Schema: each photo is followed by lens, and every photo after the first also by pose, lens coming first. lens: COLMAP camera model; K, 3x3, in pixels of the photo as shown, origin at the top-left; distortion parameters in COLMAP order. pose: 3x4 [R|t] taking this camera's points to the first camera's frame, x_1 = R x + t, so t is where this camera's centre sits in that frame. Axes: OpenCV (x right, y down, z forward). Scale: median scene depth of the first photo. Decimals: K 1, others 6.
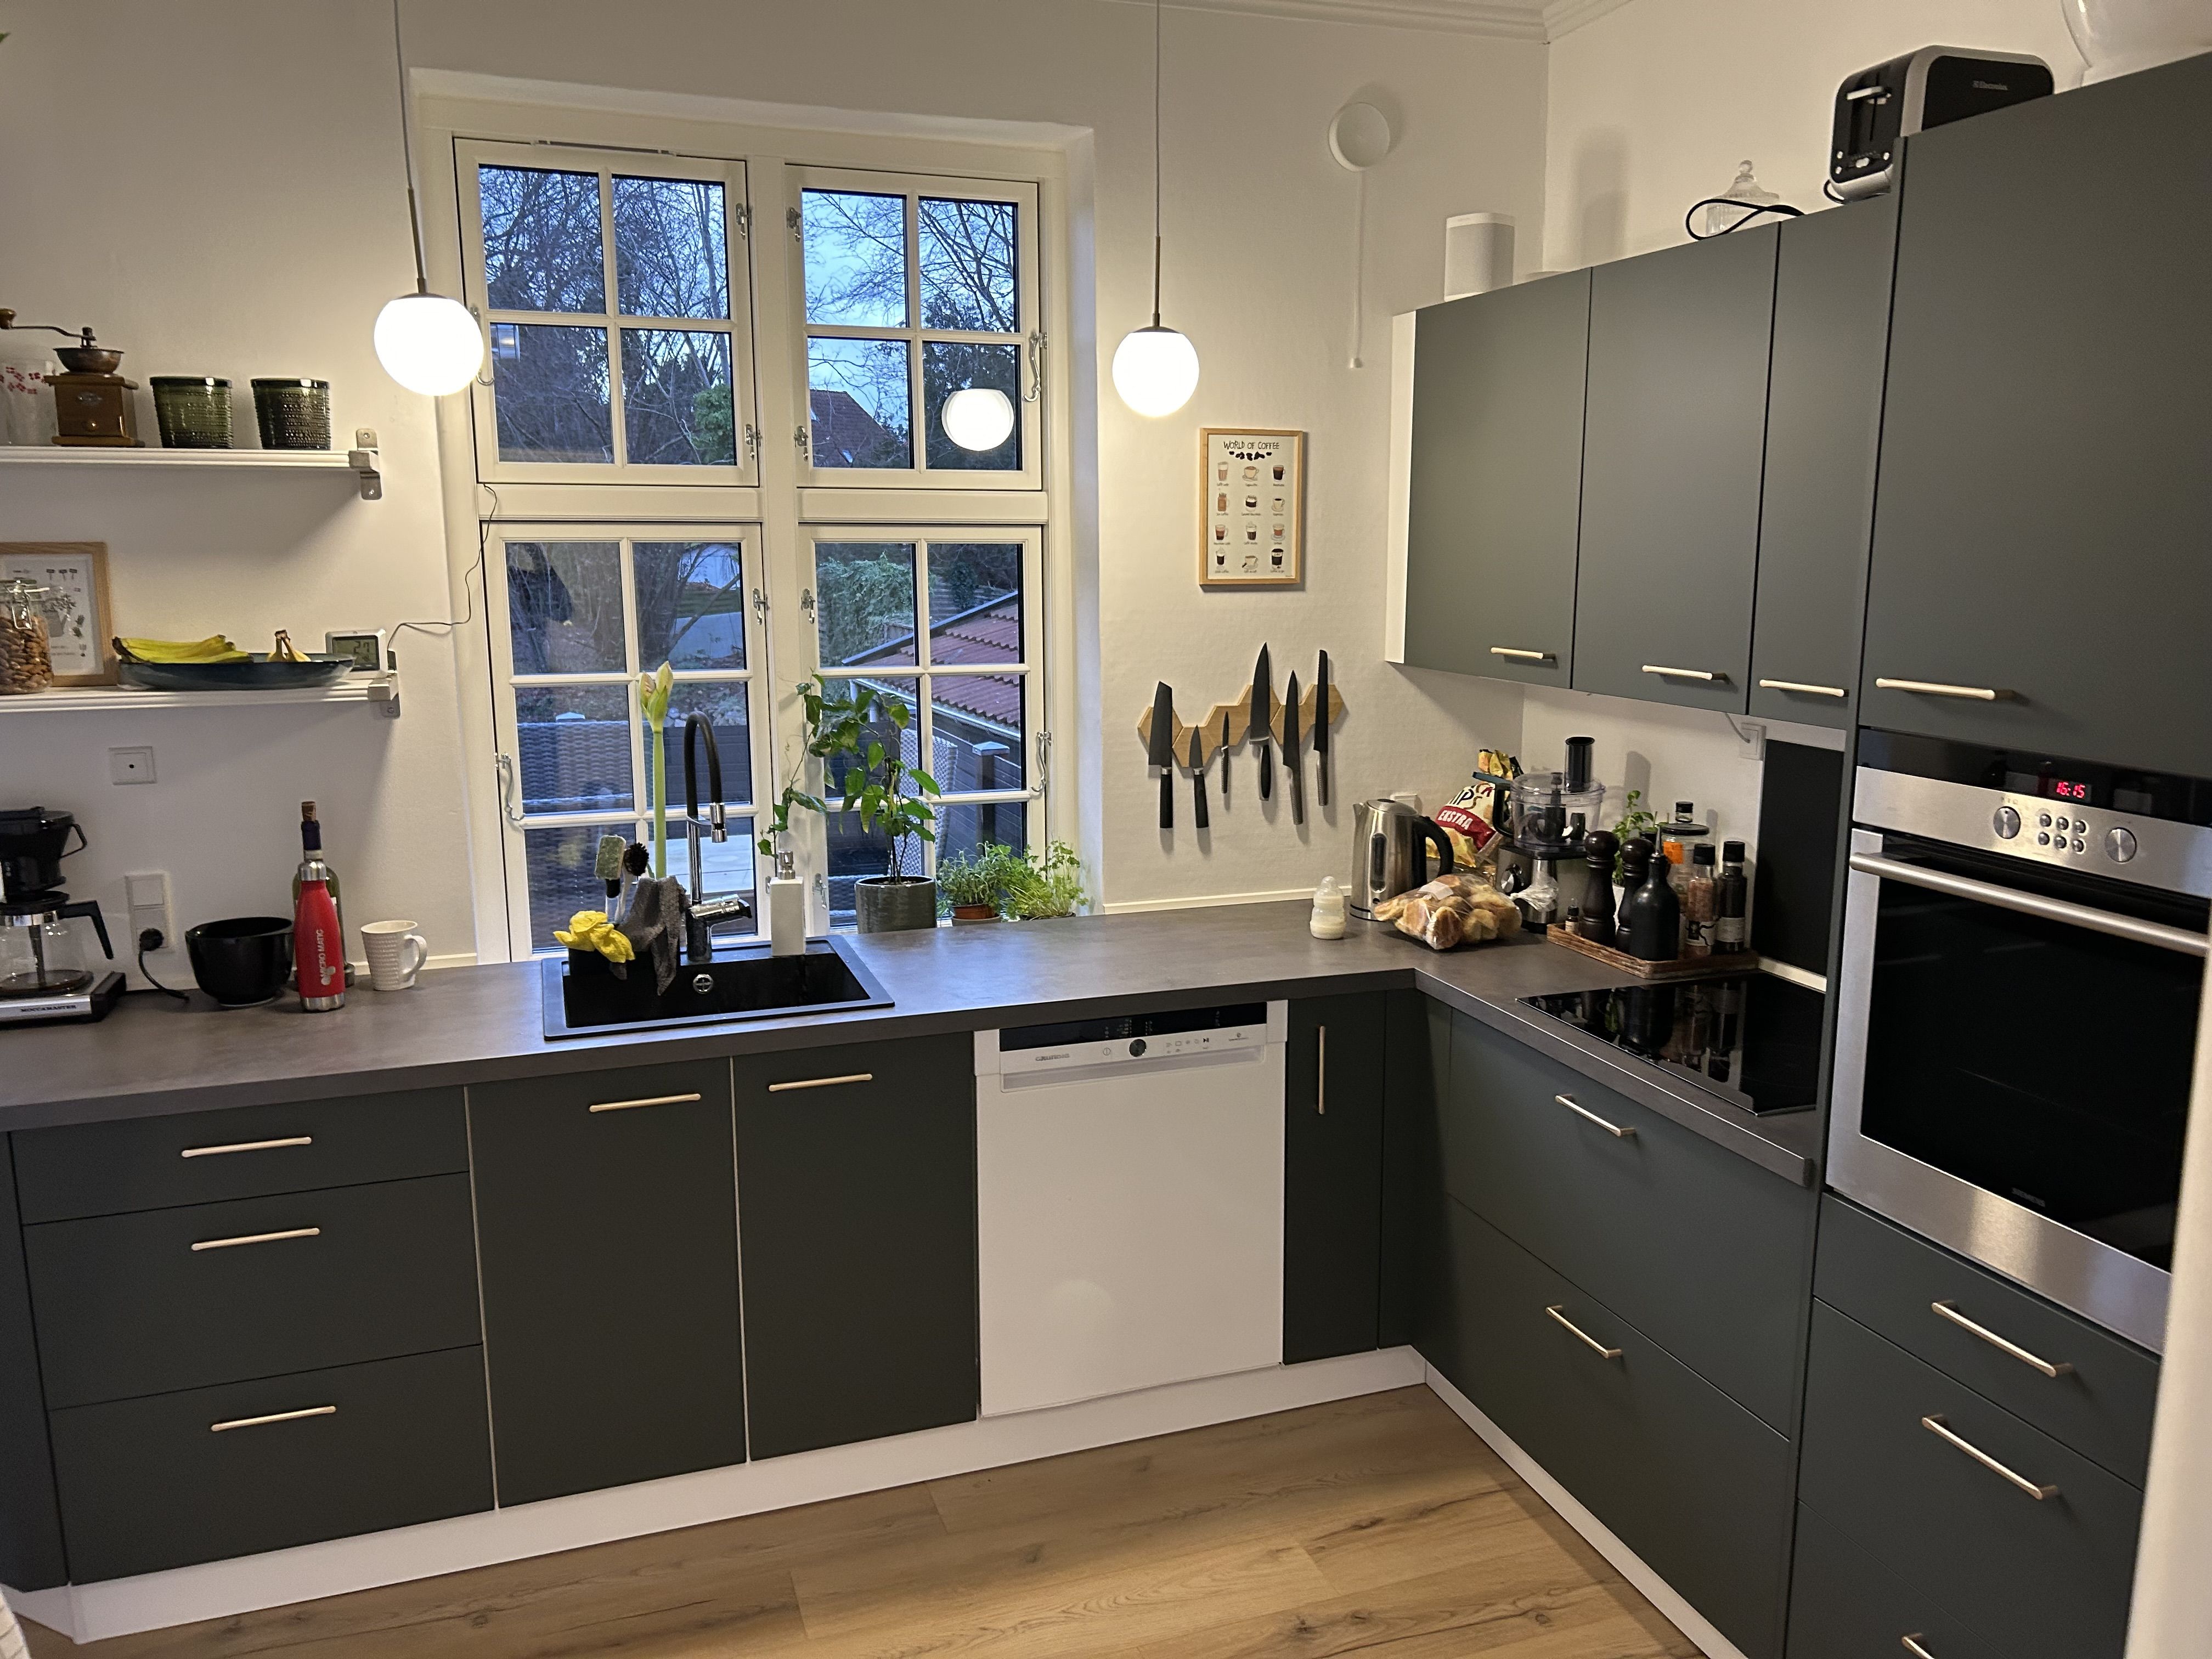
lens RADIAL K [[1664.4, 0, 1106.0], [0, 1664.4, 829.5], [0, 0, 1]] dist [0.001537, -0.033028]
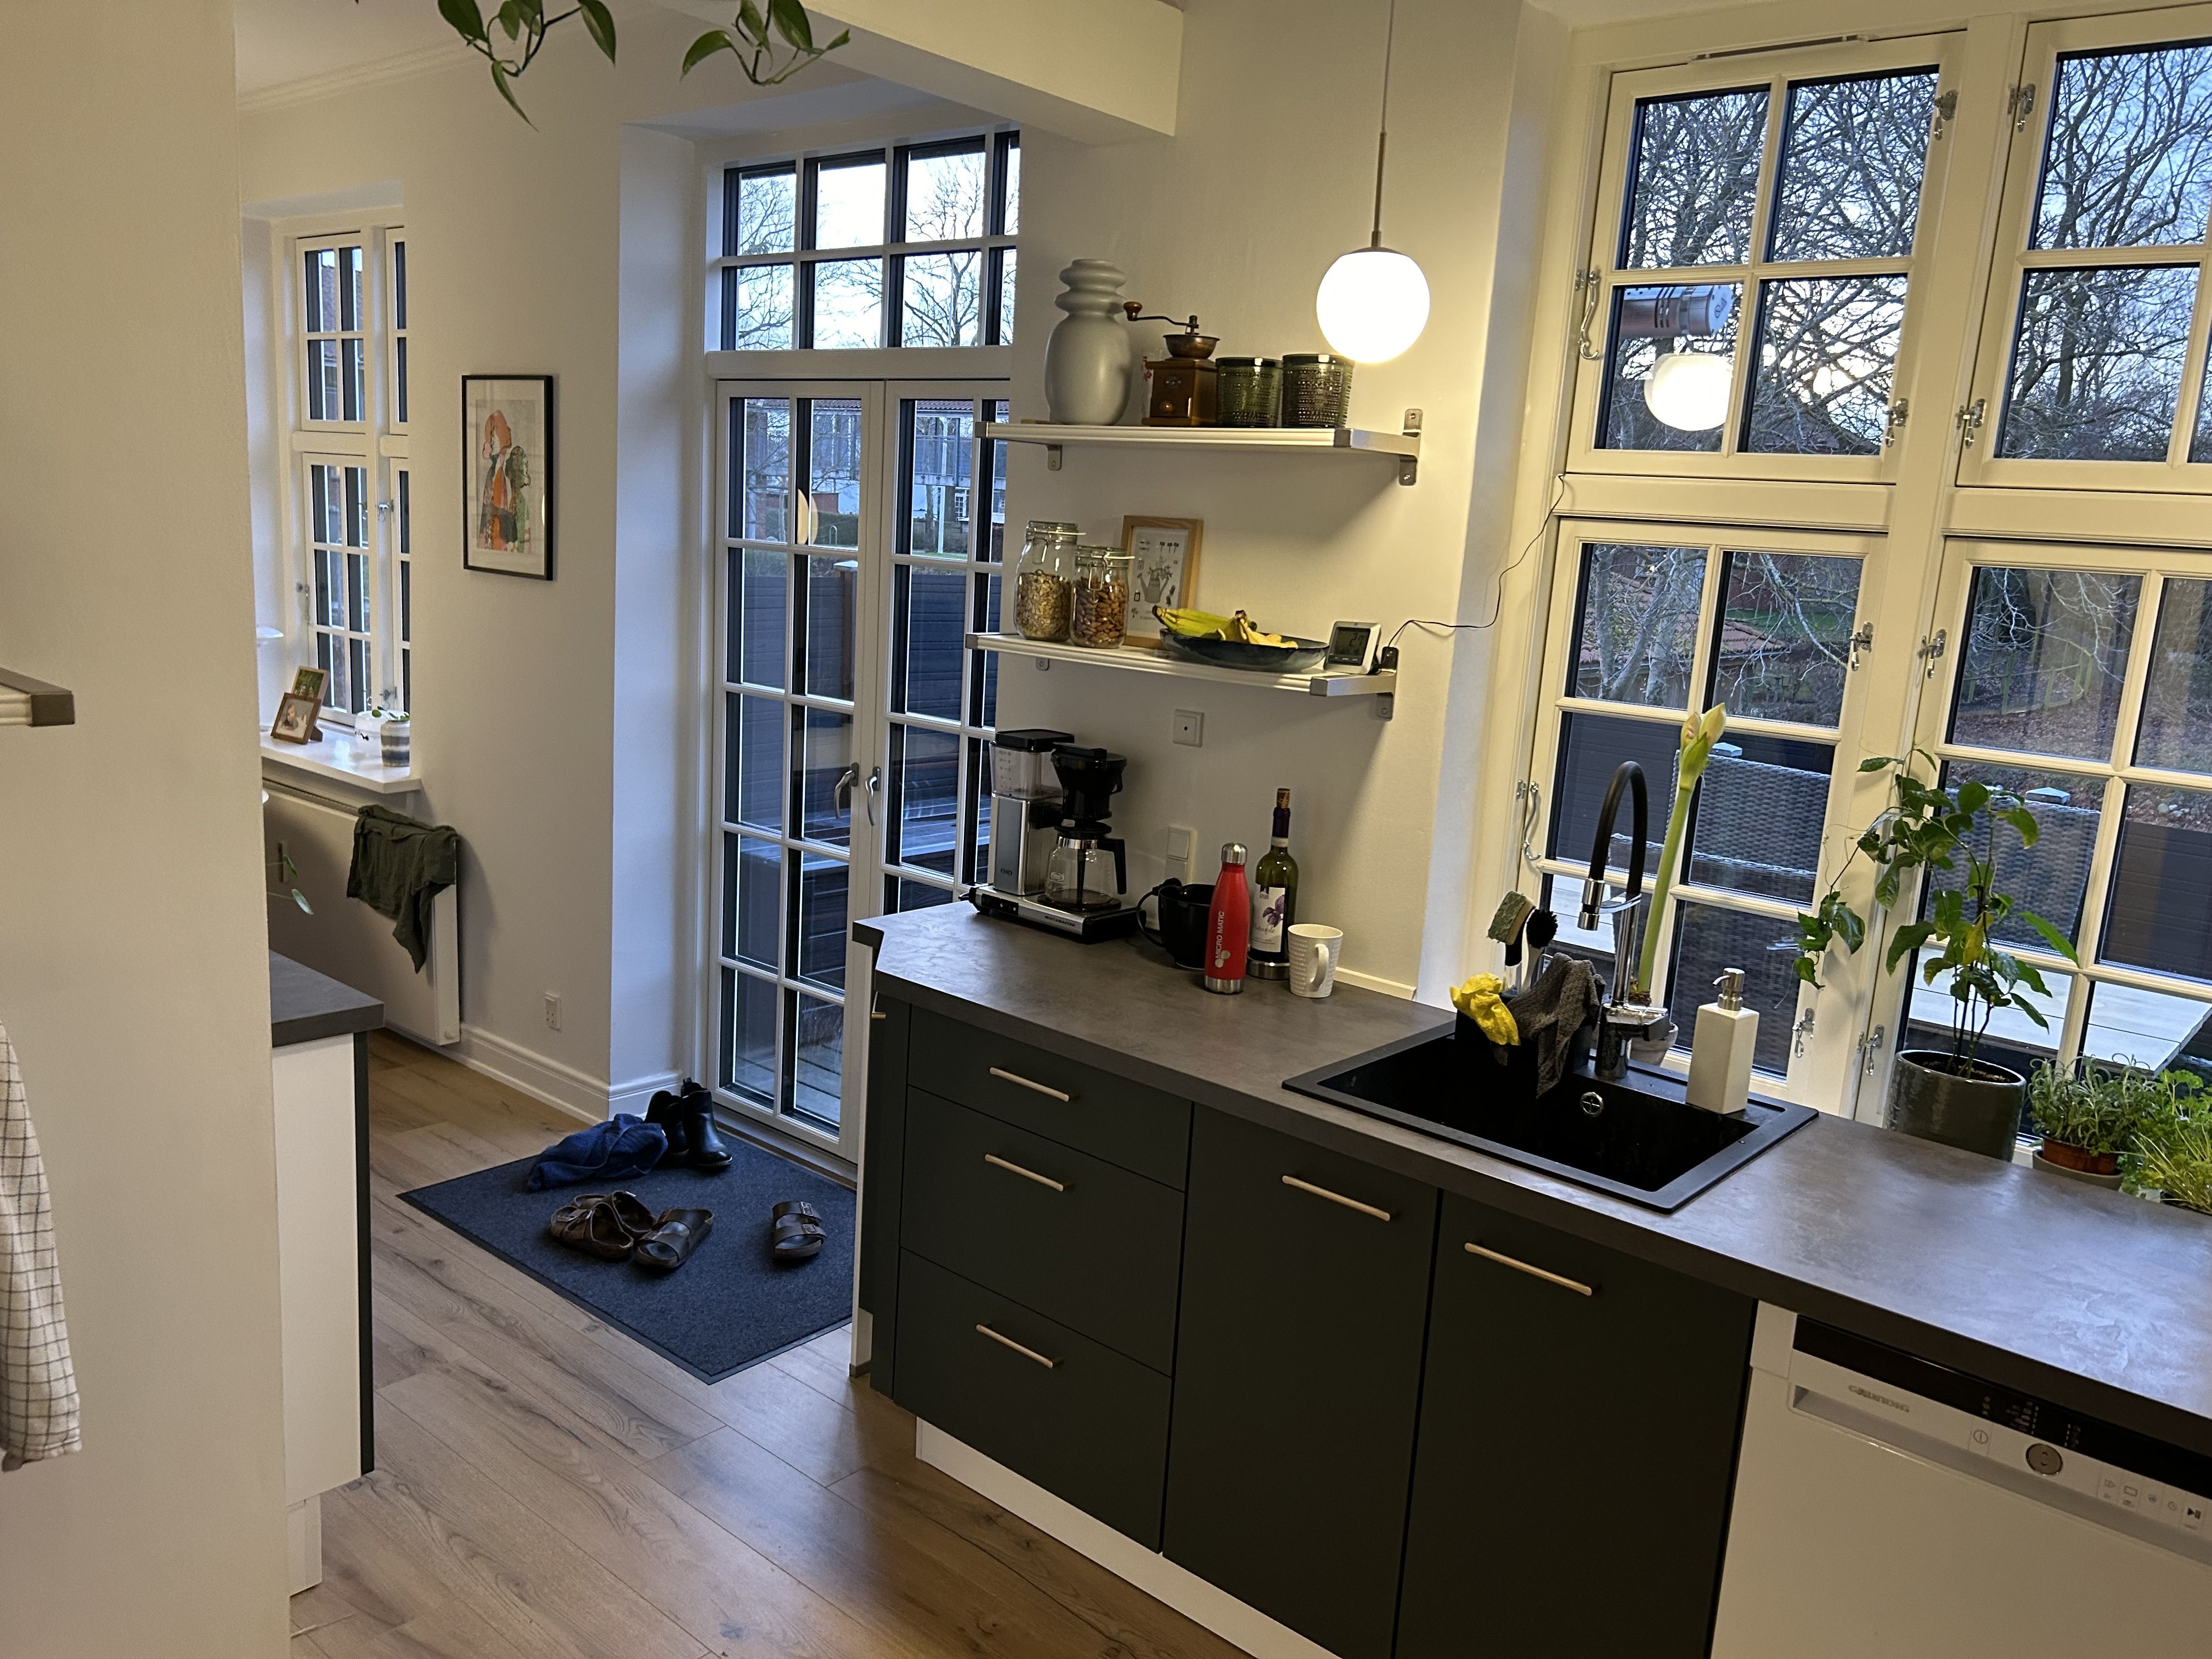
lens RADIAL K [[1615.0, 0, 1106.0], [0, 1615.0, 829.5], [0, 0, 1]] dist [0.088899, -0.127052]
pose [[0.490213, 0.189669, -0.850716, 0.294333], [-0.214339, 0.972296, 0.093265, -0.060044], [0.844837, 0.136622, 0.517286, 0.414499]]
